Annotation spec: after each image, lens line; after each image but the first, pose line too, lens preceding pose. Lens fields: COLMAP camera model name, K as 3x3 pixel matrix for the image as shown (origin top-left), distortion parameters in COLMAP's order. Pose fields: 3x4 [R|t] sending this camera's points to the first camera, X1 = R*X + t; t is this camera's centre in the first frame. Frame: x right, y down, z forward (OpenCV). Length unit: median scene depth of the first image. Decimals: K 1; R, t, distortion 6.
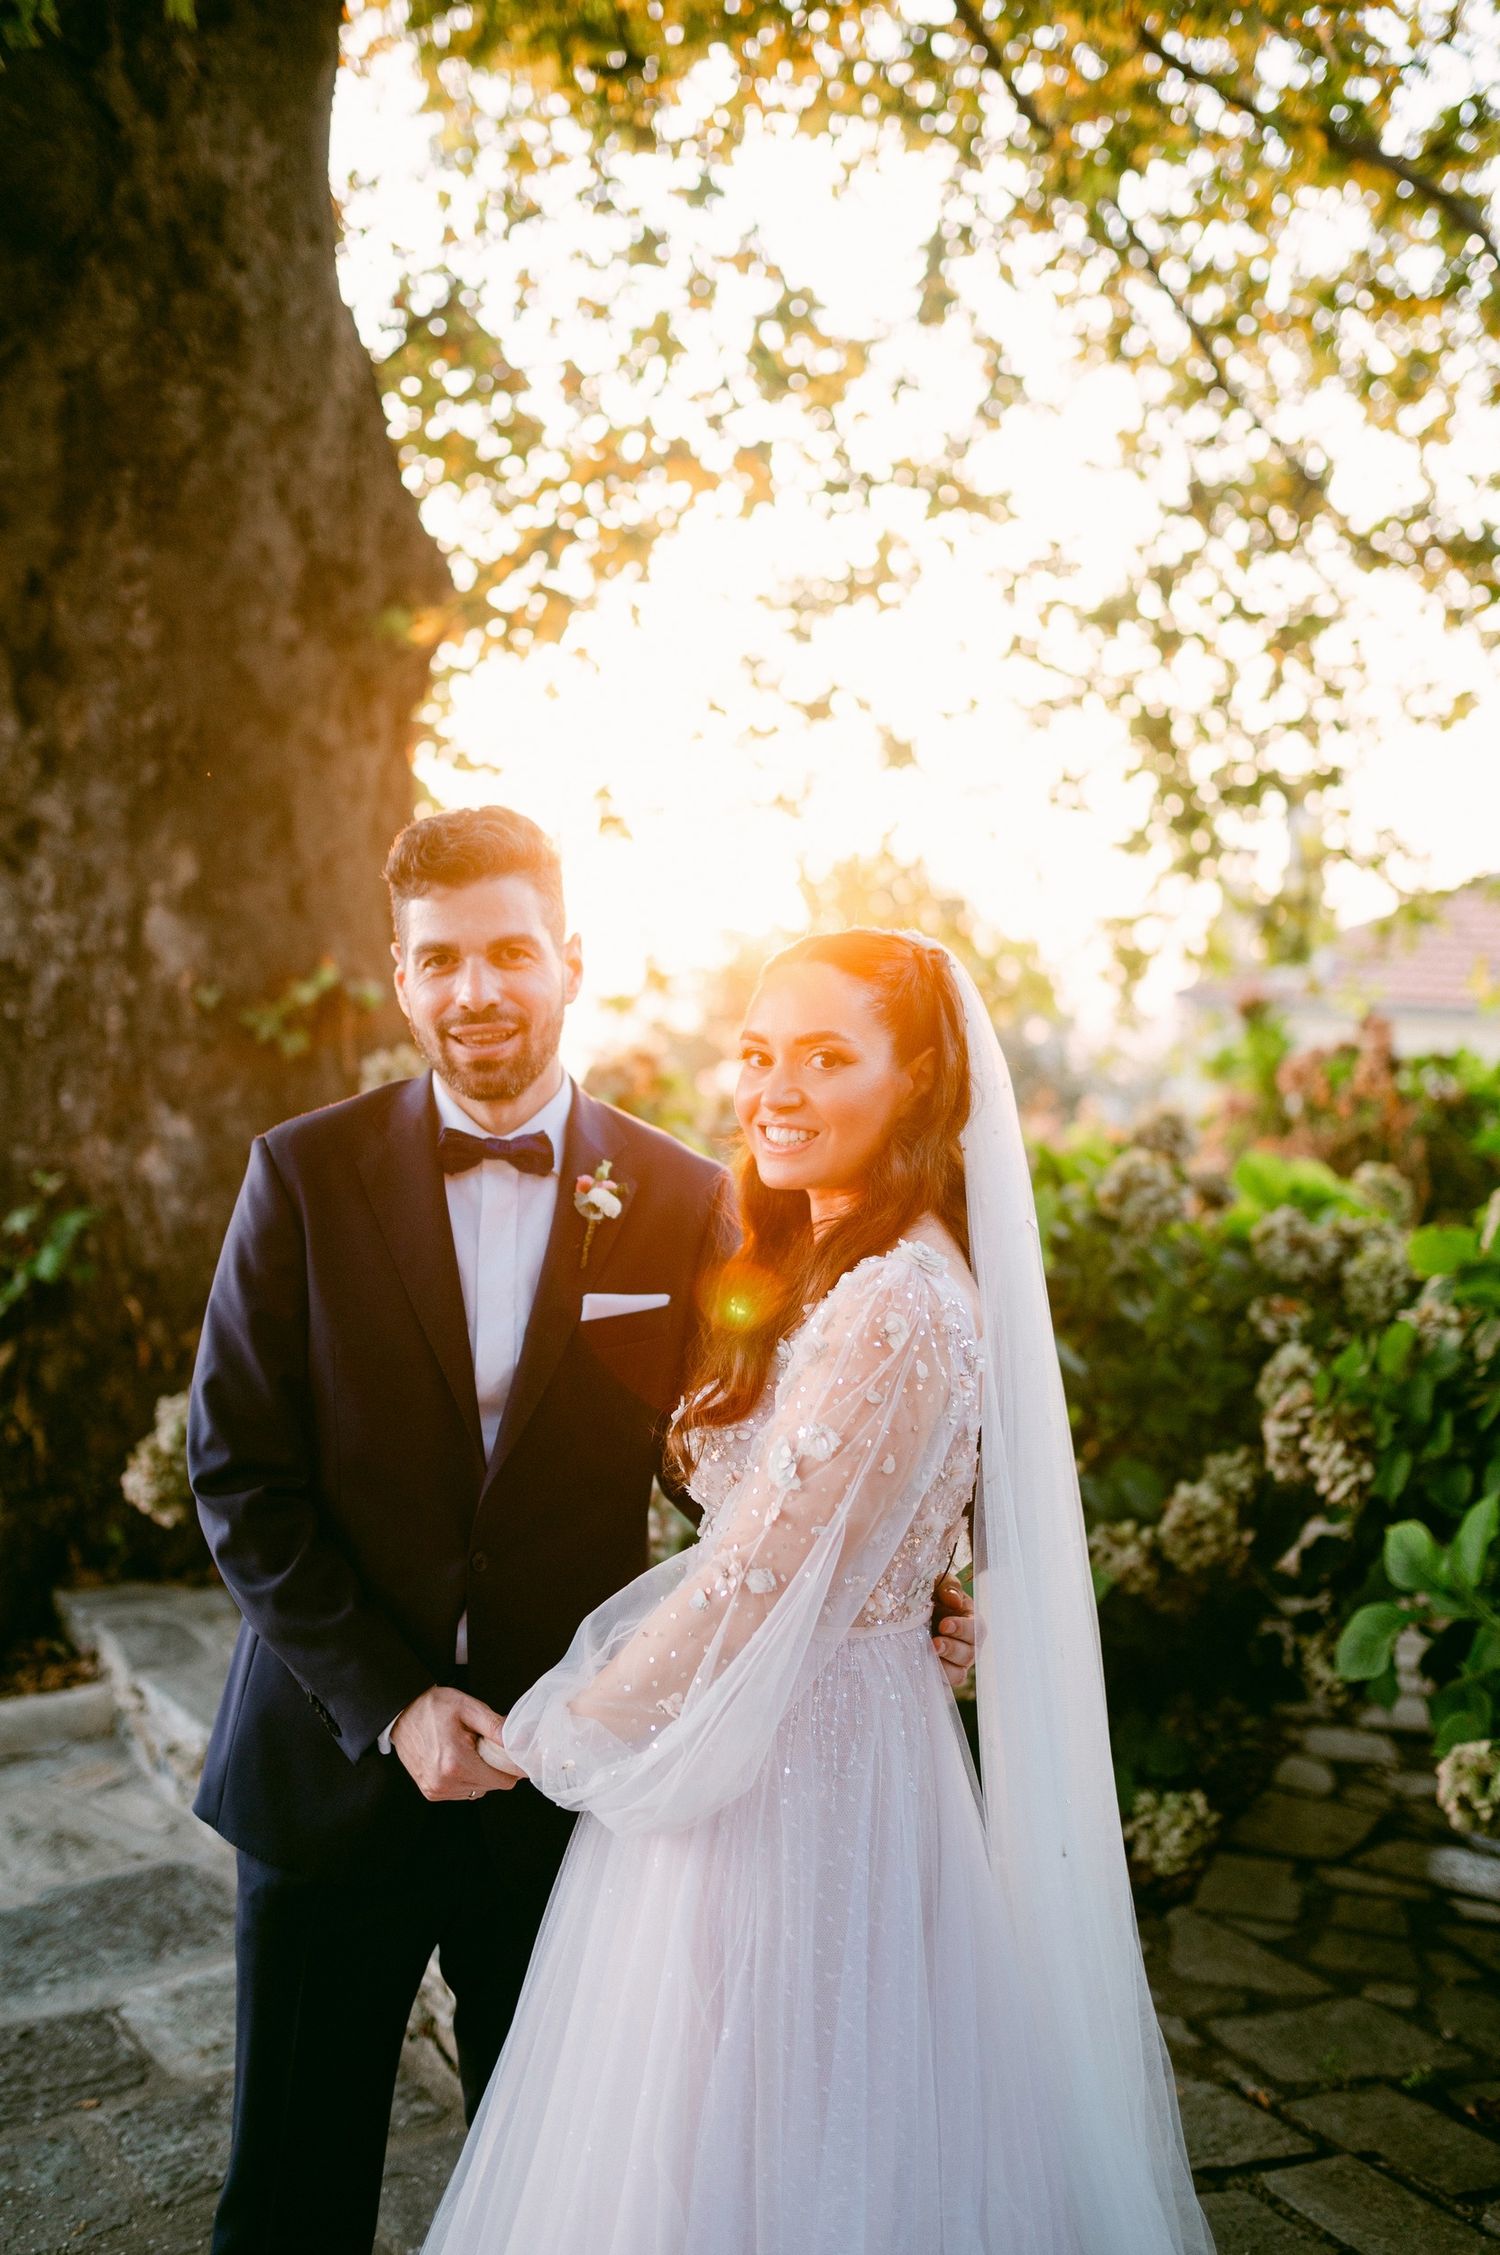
lens RADIAL K [[2220.7, 0, 742.8], [0, 2220.7, 1107.0], [0, 0, 1]] dist [-0.062422, 0.109787]
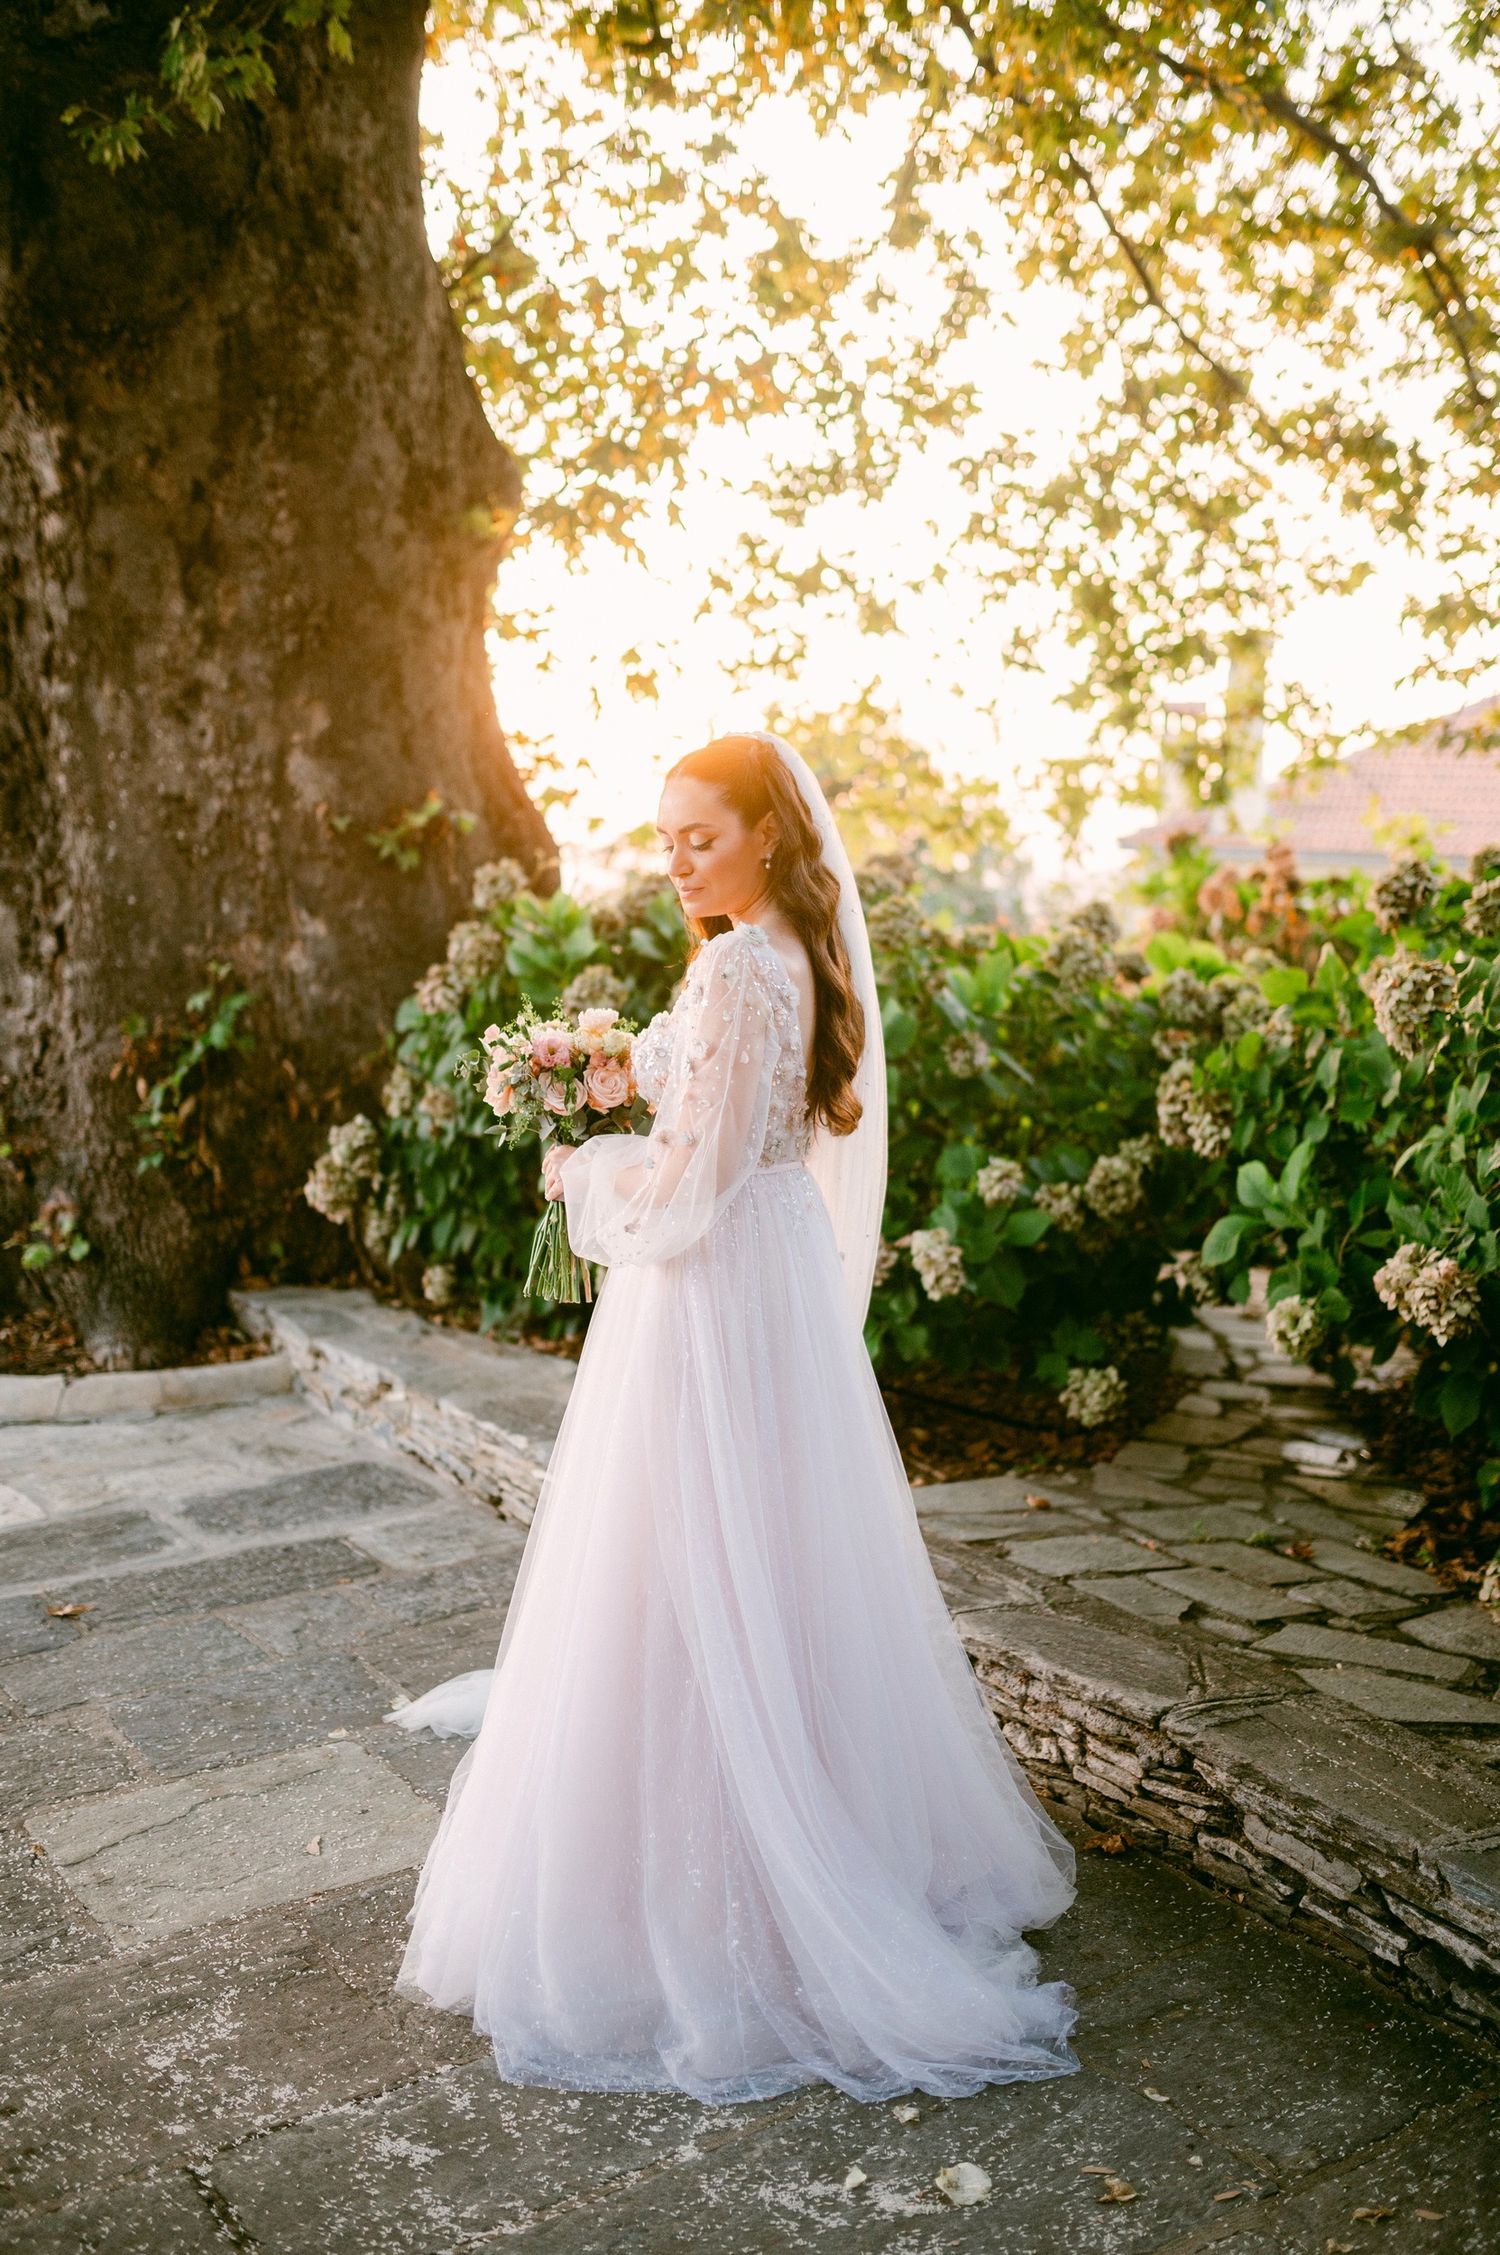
lens RADIAL K [[2207.0, 0, 763.6], [0, 2207.0, 1128.5], [0, 0, 1]] dist [-0.058596, 0.109479]
pose [[0.999541, -0.009577, 0.028756, -0.039722], [0.007463, 0.997323, 0.072744, 0.035107], [-0.029376, -0.072496, 0.996936, -0.274251]]
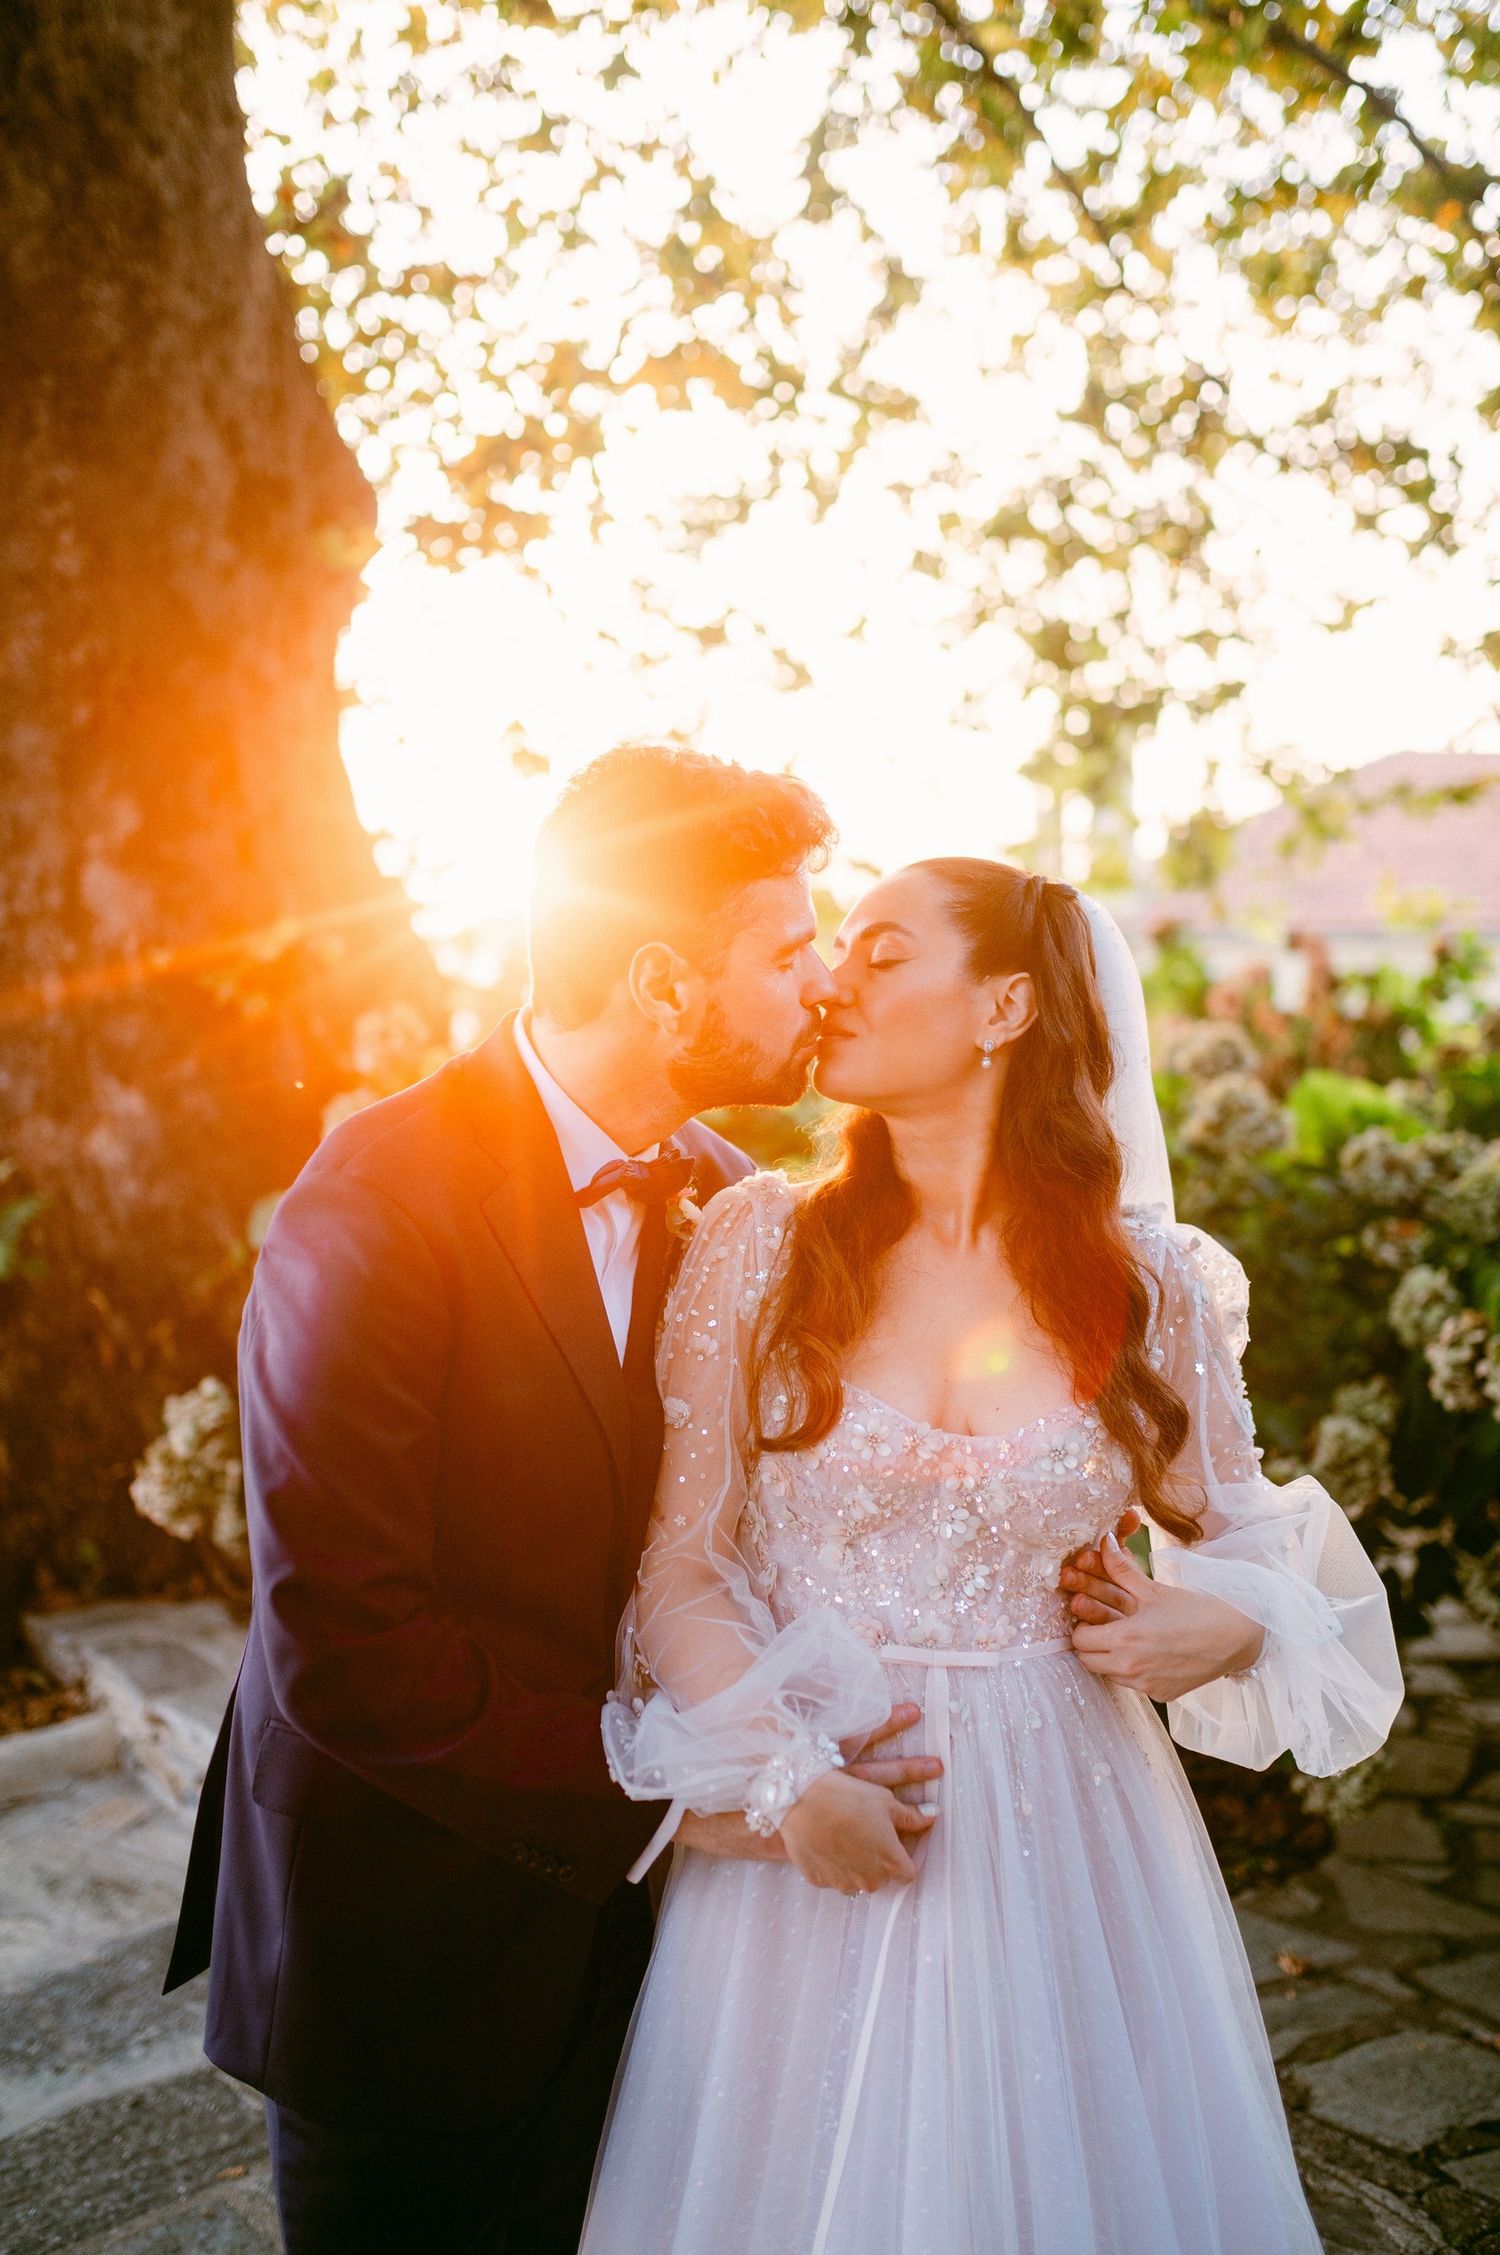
lens RADIAL K [[2308.4, 0, 764.1], [0, 2308.4, 1115.6], [0, 0, 1]] dist [-0.057456, 0.107971]
pose [[0.992382, -0.047742, 0.113576, -0.107879], [0.044931, 0.998620, 0.027186, 0.000353], [-0.114717, -0.021876, 0.993157, 0.028215]]
